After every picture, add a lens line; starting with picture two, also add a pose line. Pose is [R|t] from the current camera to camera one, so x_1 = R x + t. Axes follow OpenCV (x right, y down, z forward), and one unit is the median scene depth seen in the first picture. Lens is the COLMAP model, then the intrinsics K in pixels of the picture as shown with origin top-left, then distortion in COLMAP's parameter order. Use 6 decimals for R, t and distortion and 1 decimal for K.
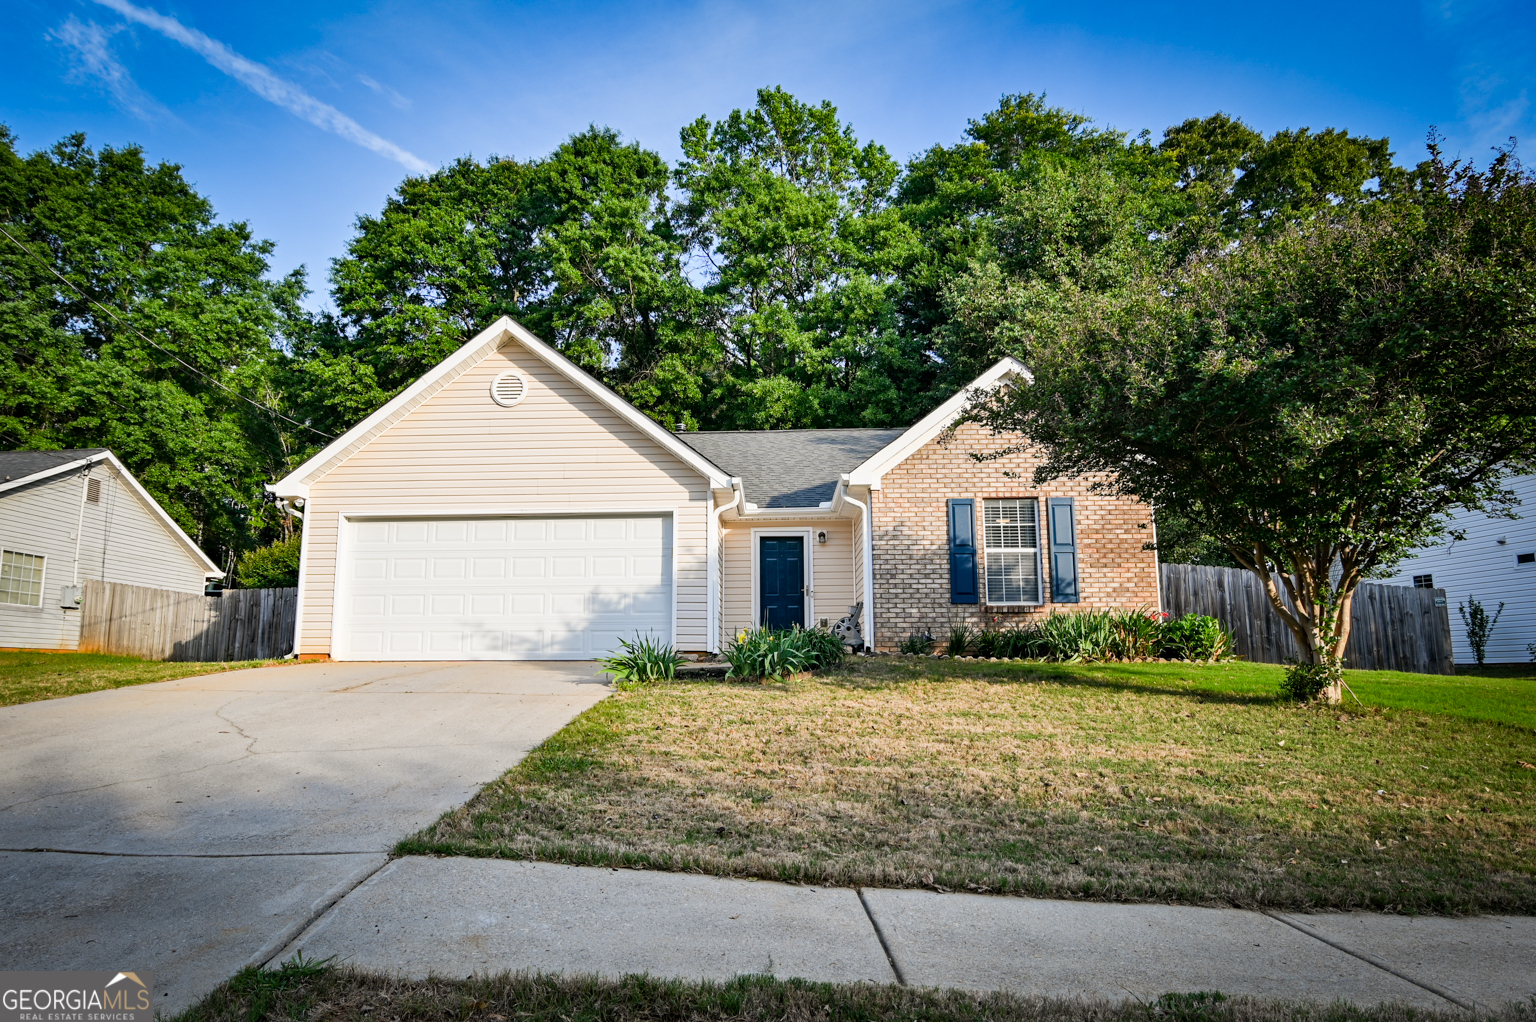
lens RADIAL K [[904.1, 0, 765.3], [0, 904.1, 550.3], [0, 0, 1]] dist [0.000700, -0.000154]
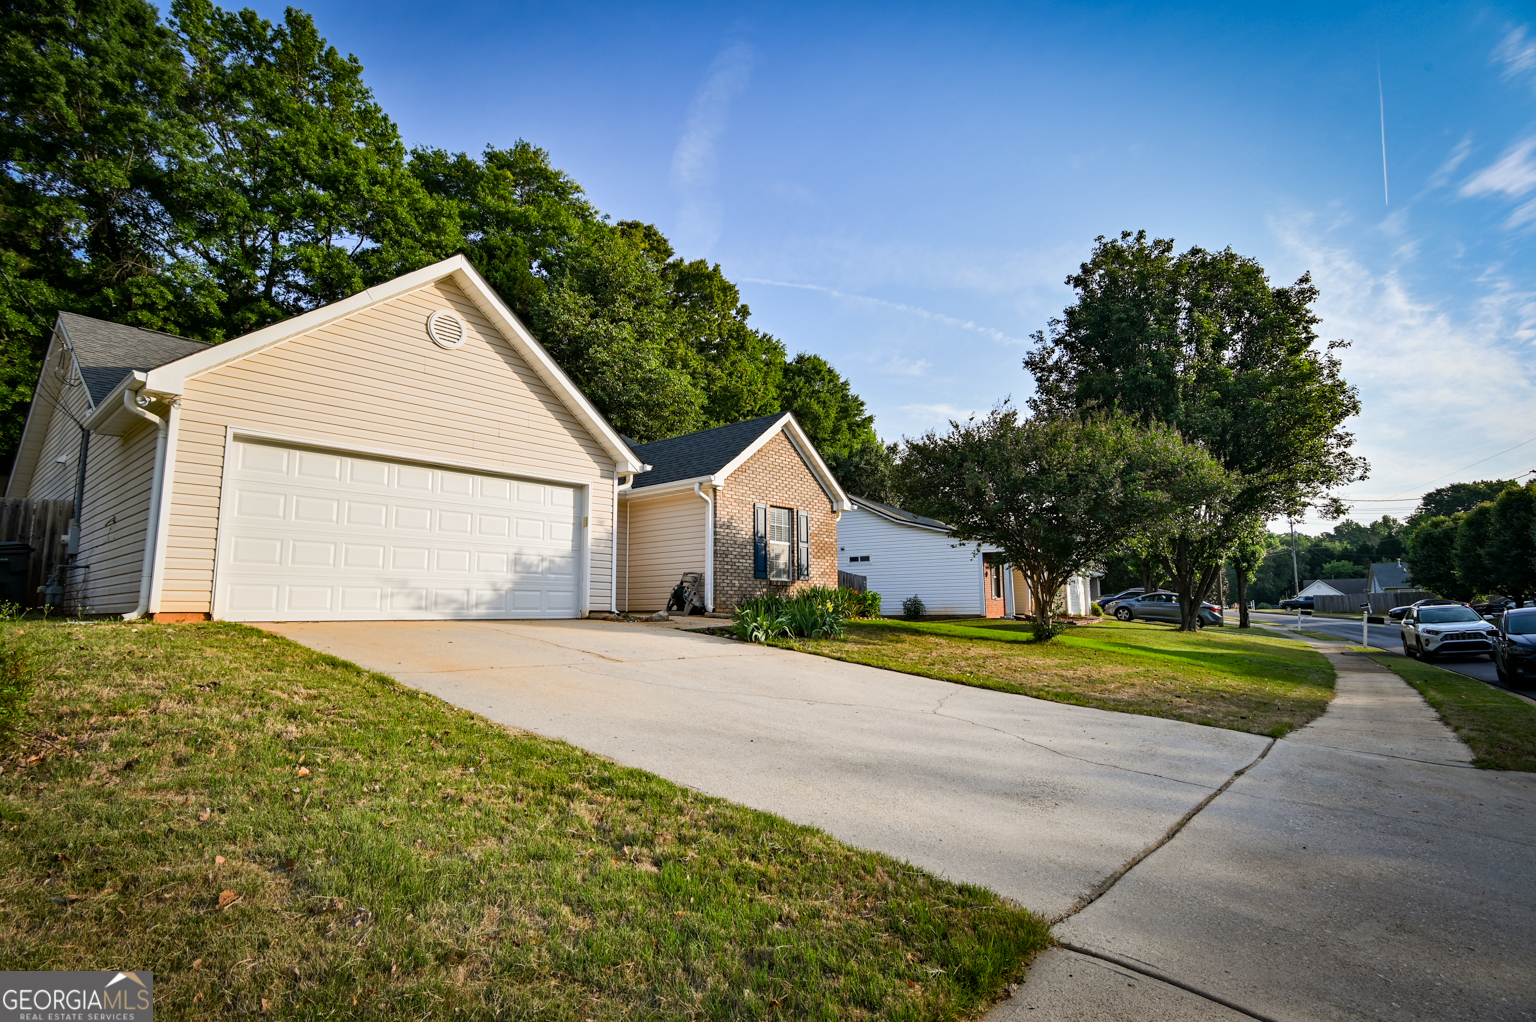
lens RADIAL K [[752.8, 0, 768.0], [0, 752.8, 511.0], [0, 0, 1]] dist [-0.019988, -0.000354]
pose [[0.625506, 0.106933, 0.772857, -0.670195], [-0.105698, 0.993045, -0.051852, 0.012666], [-0.773026, -0.049256, 0.632459, 0.250285]]
